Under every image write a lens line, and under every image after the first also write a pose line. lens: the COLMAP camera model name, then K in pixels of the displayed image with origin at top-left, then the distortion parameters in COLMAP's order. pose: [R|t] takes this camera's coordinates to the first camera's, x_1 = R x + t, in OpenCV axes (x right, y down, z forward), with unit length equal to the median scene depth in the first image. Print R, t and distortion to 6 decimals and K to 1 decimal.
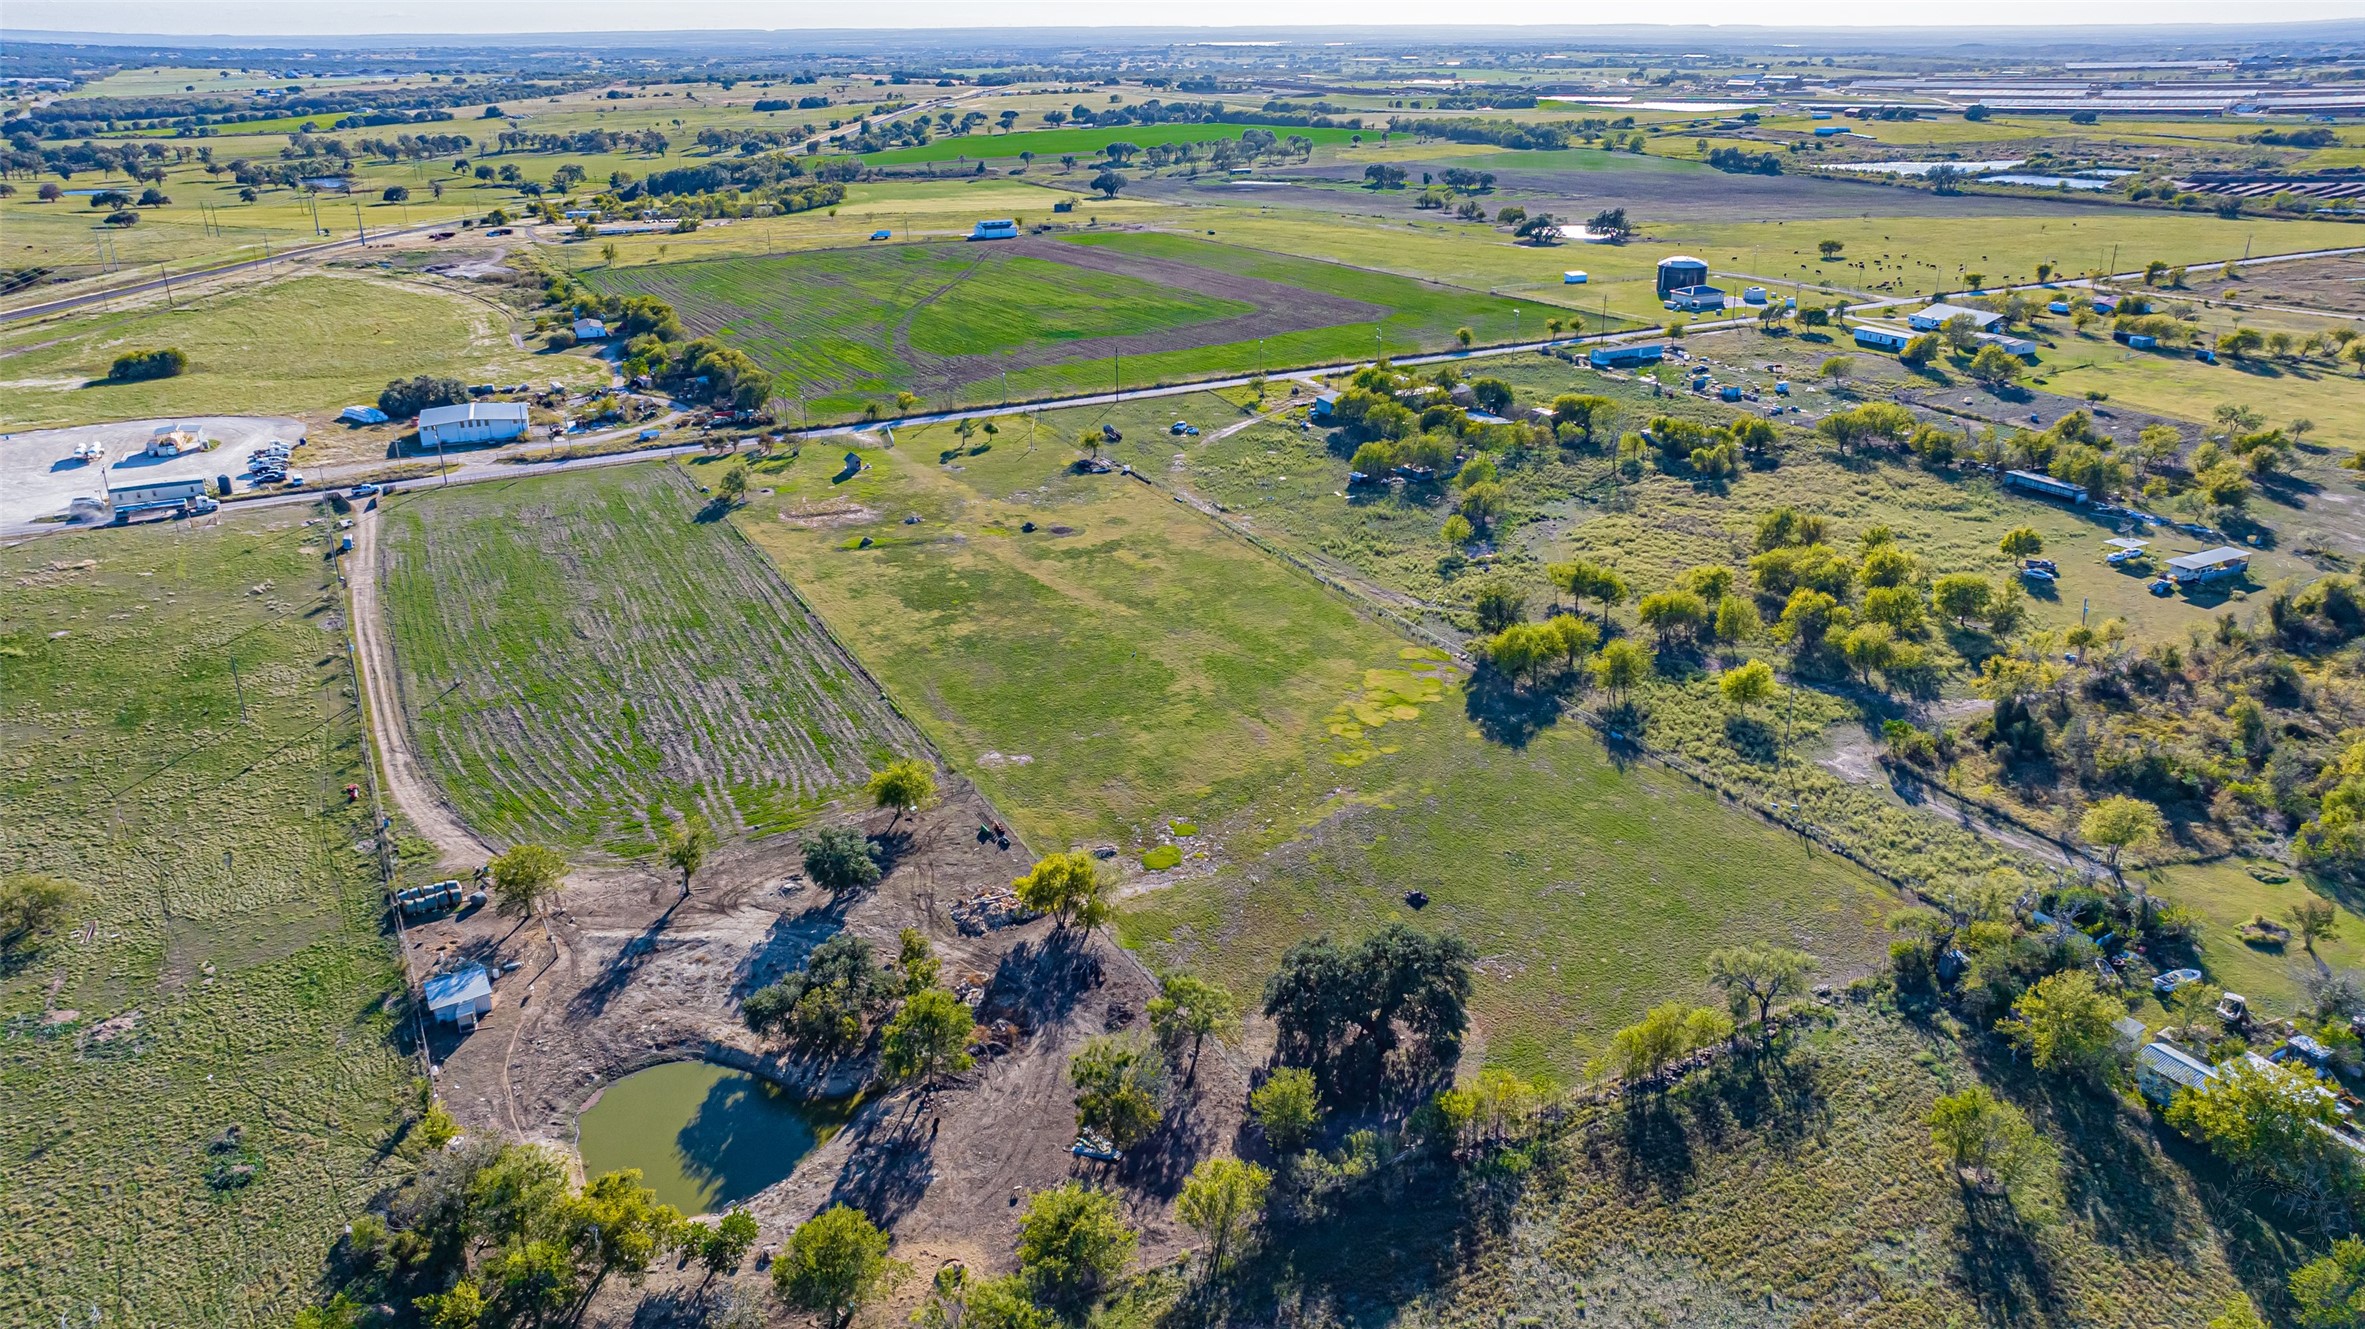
lens RADIAL K [[1654.8, 0, 1192.1], [0, 1654.8, 662.9], [0, 0, 1]] dist [-0.036047, 0.042406]
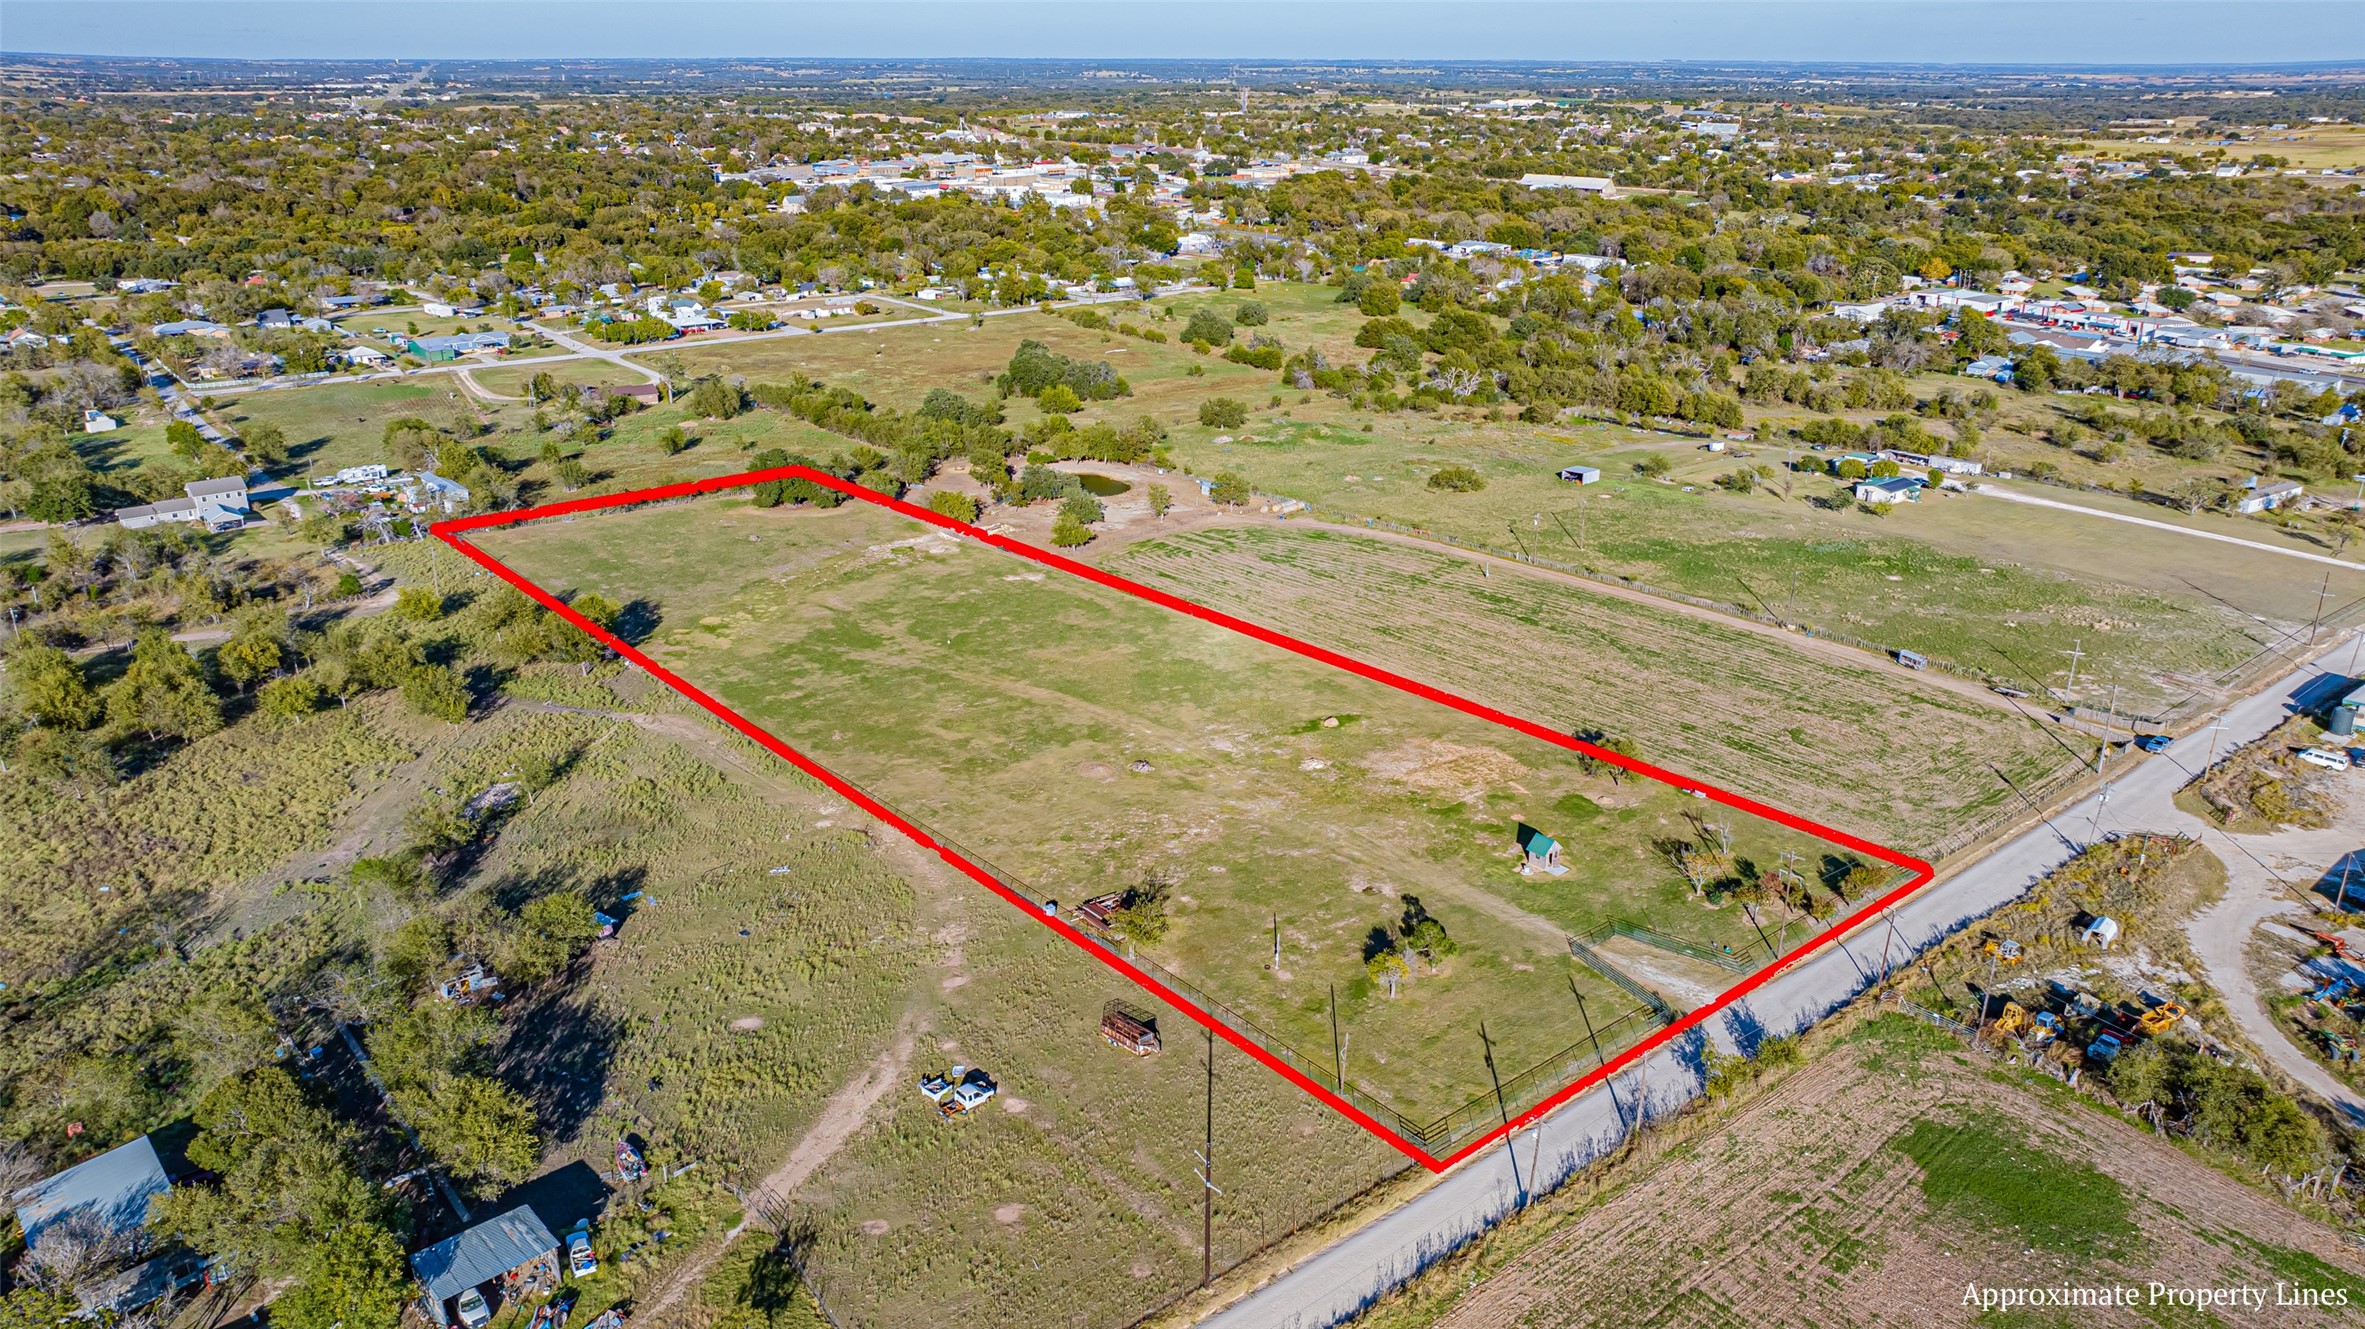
lens RADIAL K [[1663.8, 0, 1190.8], [0, 1663.8, 633.6], [0, 0, 1]] dist [-0.022047, -0.001269]
pose [[-0.980085, 0.066825, -0.186996, 0.009645], [-0.070923, 0.761771, 0.643953, -0.567137], [0.185480, 0.644391, -0.741861, 1.451881]]
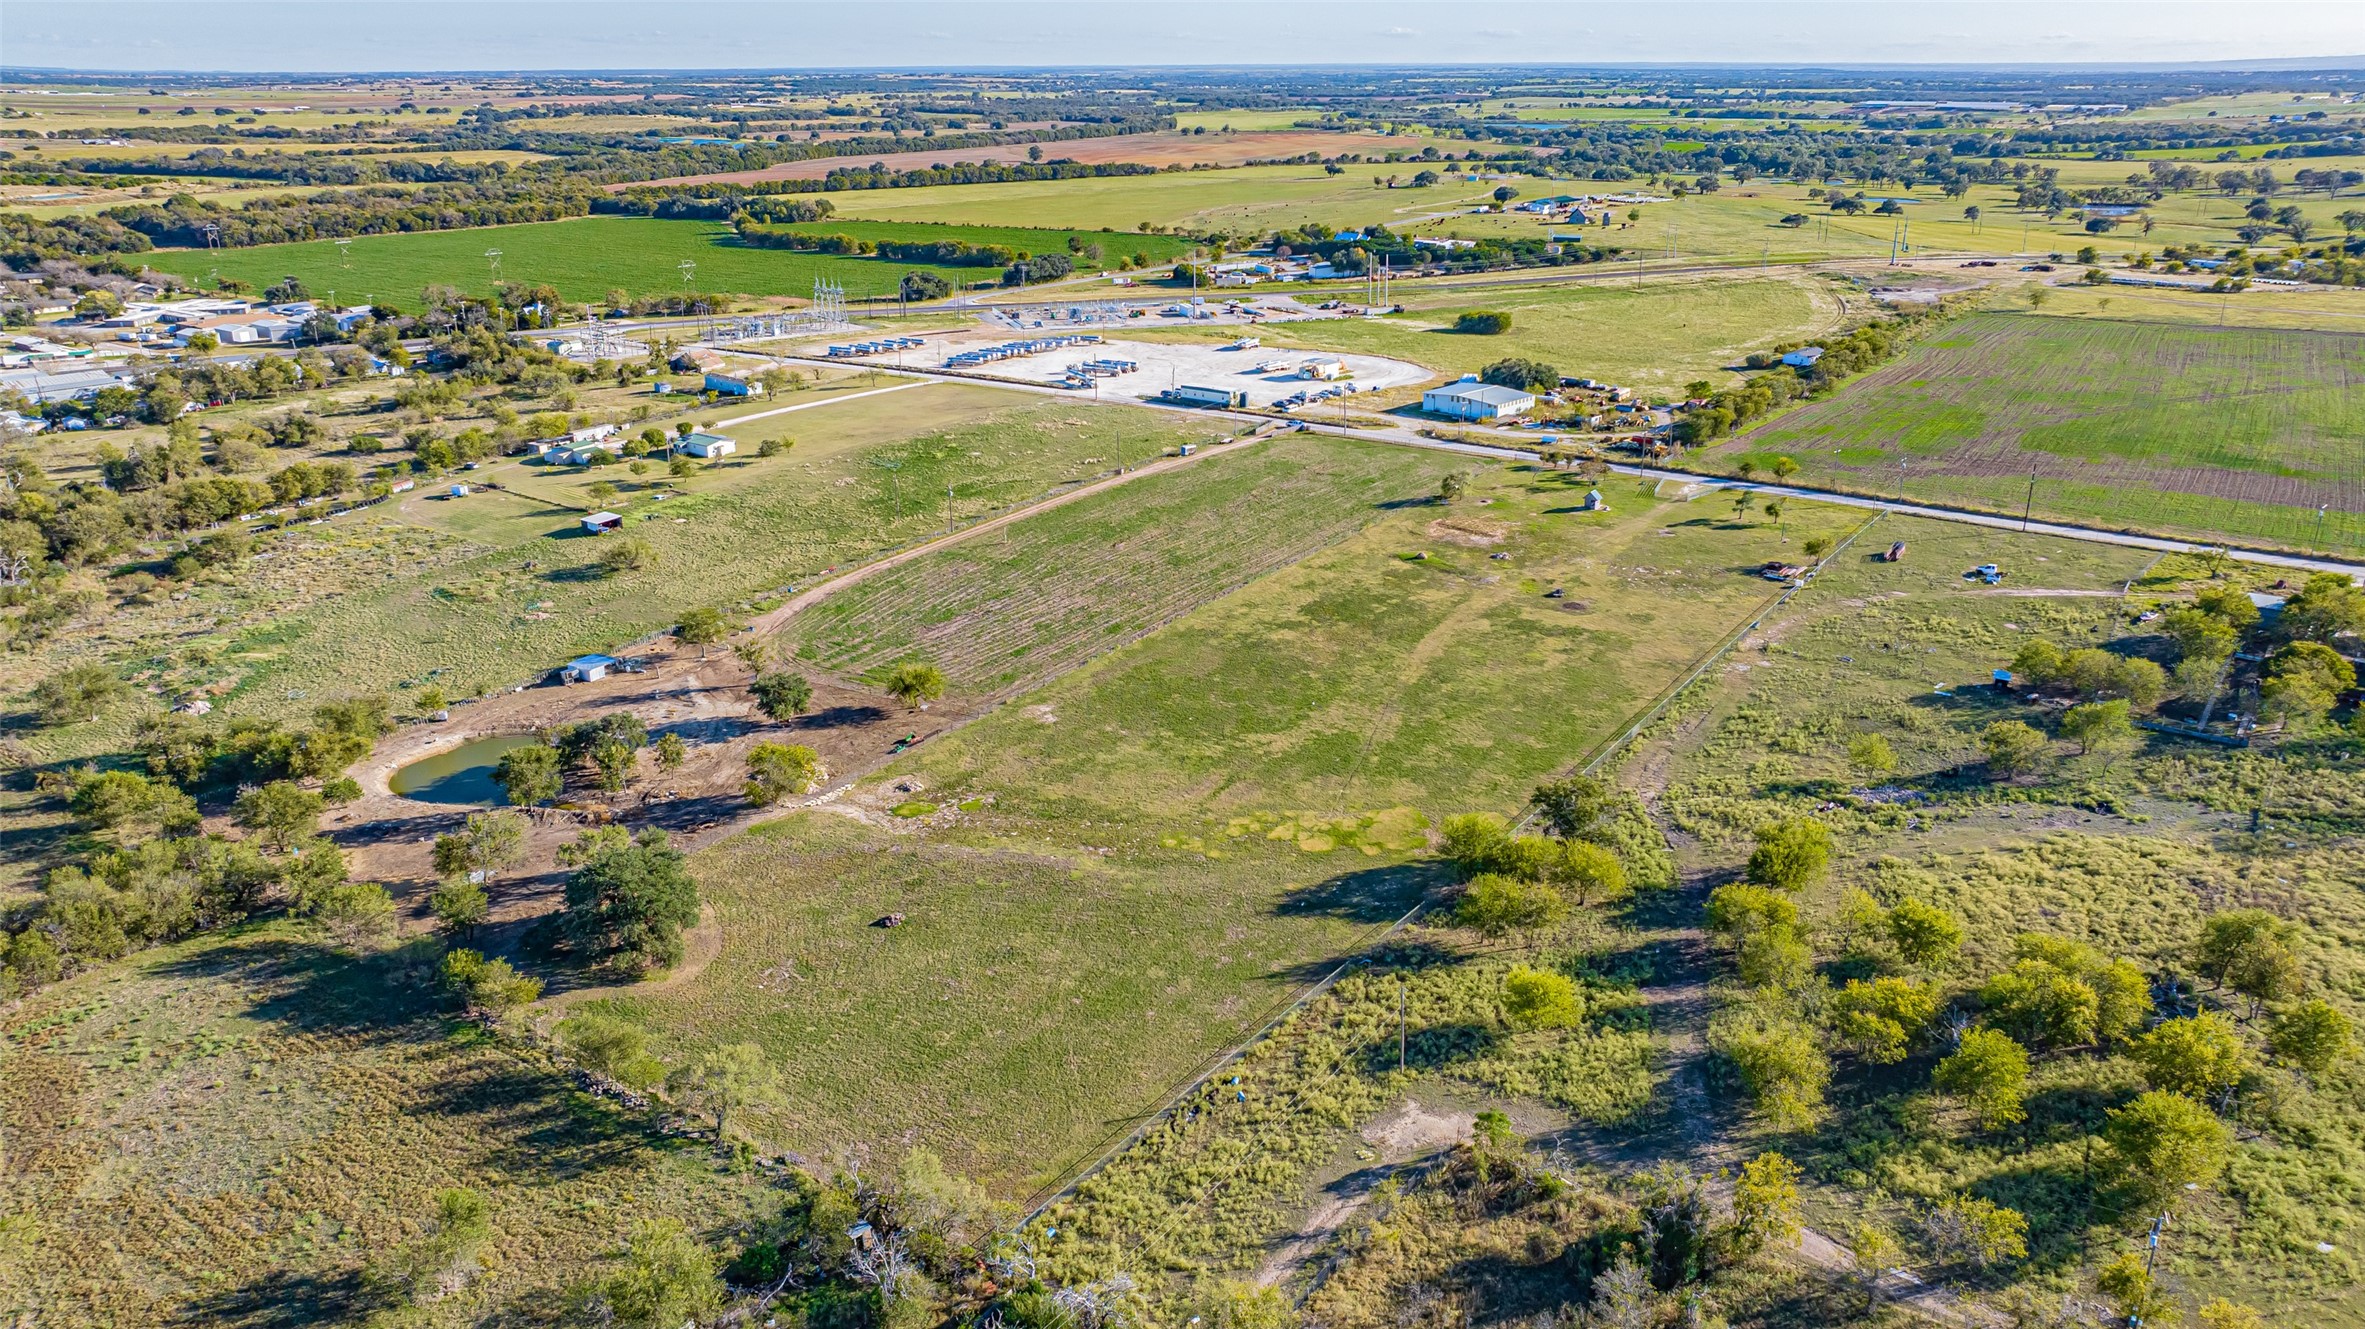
lens RADIAL K [[1663.8, 0, 1190.8], [0, 1663.8, 633.6], [0, 0, 1]] dist [-0.022047, -0.001269]
pose [[0.428746, 0.298834, -0.852569, 0.595714], [-0.325270, 0.931481, 0.162920, -0.141968], [0.842838, 0.207464, 0.496571, 0.360108]]
